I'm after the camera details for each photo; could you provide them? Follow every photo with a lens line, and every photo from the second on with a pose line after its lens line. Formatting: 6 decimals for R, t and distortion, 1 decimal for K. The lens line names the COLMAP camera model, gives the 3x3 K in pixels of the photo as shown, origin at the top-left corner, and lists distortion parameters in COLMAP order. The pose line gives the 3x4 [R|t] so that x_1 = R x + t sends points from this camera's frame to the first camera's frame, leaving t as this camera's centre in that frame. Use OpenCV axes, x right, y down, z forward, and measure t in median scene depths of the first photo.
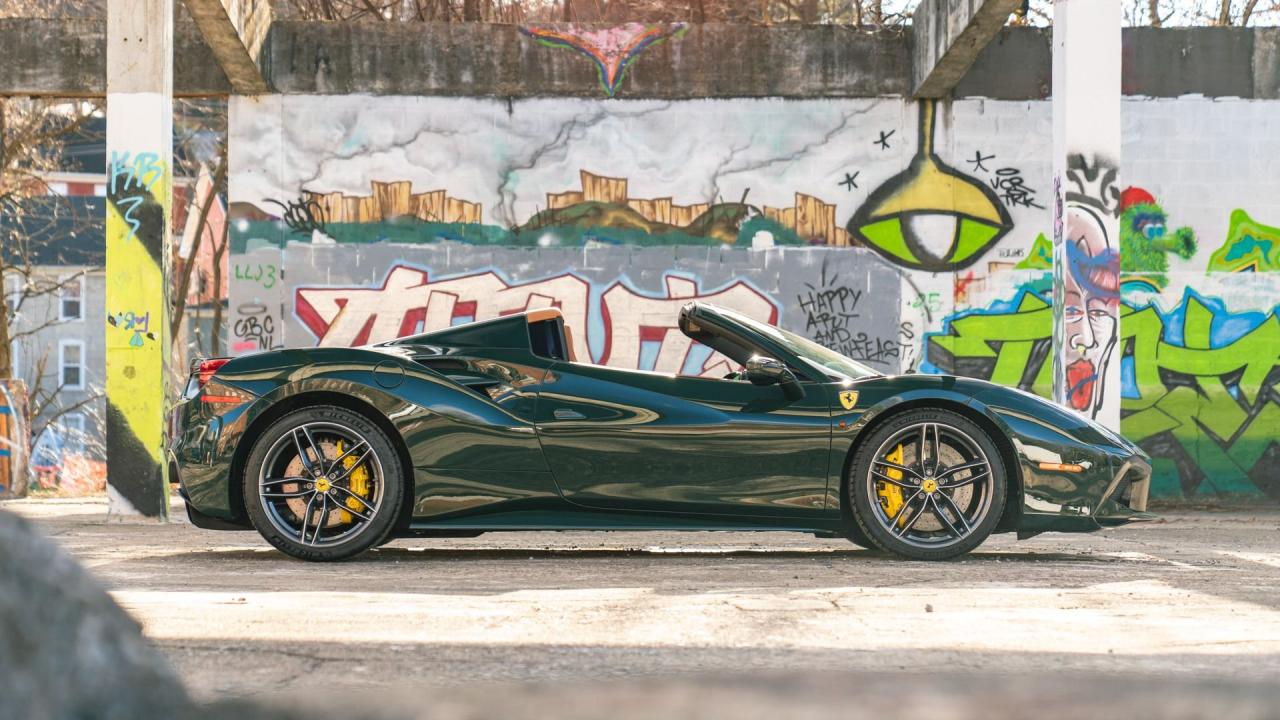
lens RADIAL K [[2361.9, 0, 616.7], [0, 2361.9, 379.3], [0, 0, 1]] dist [0.065342, 0.000000]
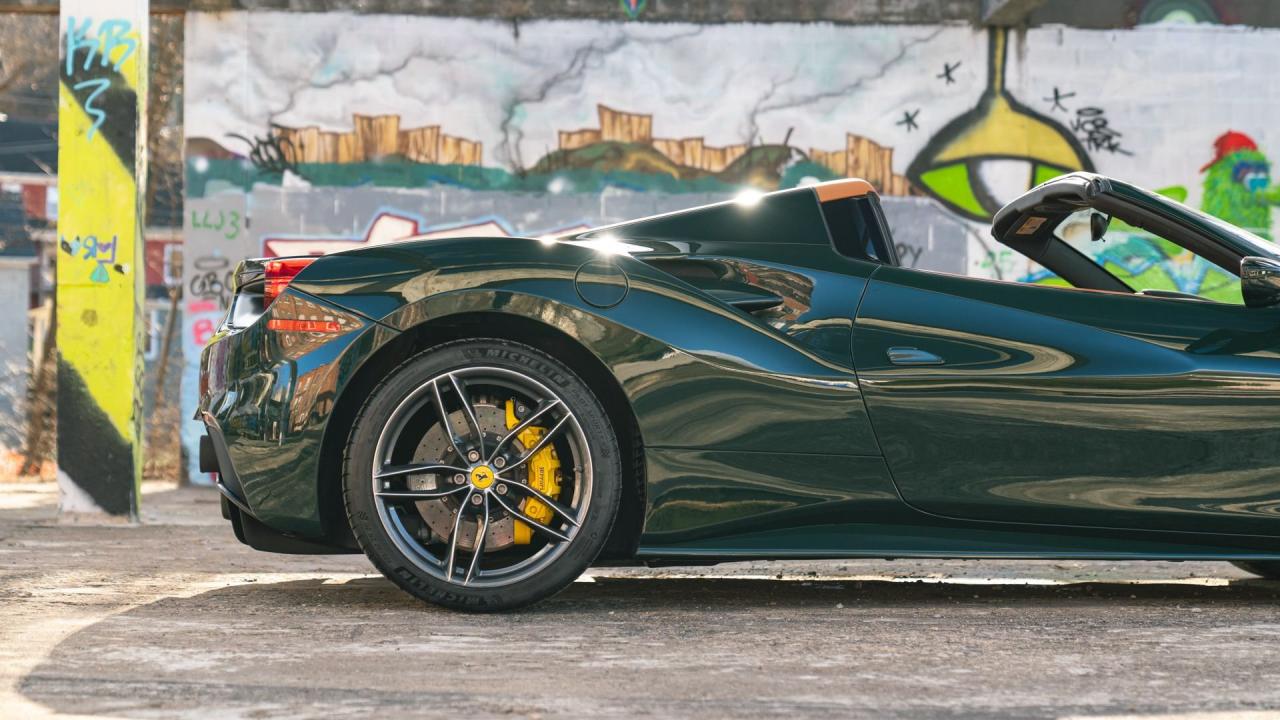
lens RADIAL K [[2256.7, 0, 610.8], [0, 2256.7, 347.6], [0, 0, 1]] dist [0.058924, 0.000000]
pose [[0.998941, 0.006414, 0.045566, -0.047430], [-0.006002, 0.999940, -0.009183, 0.007281], [-0.045622, 0.008900, 0.998919, 0.181555]]
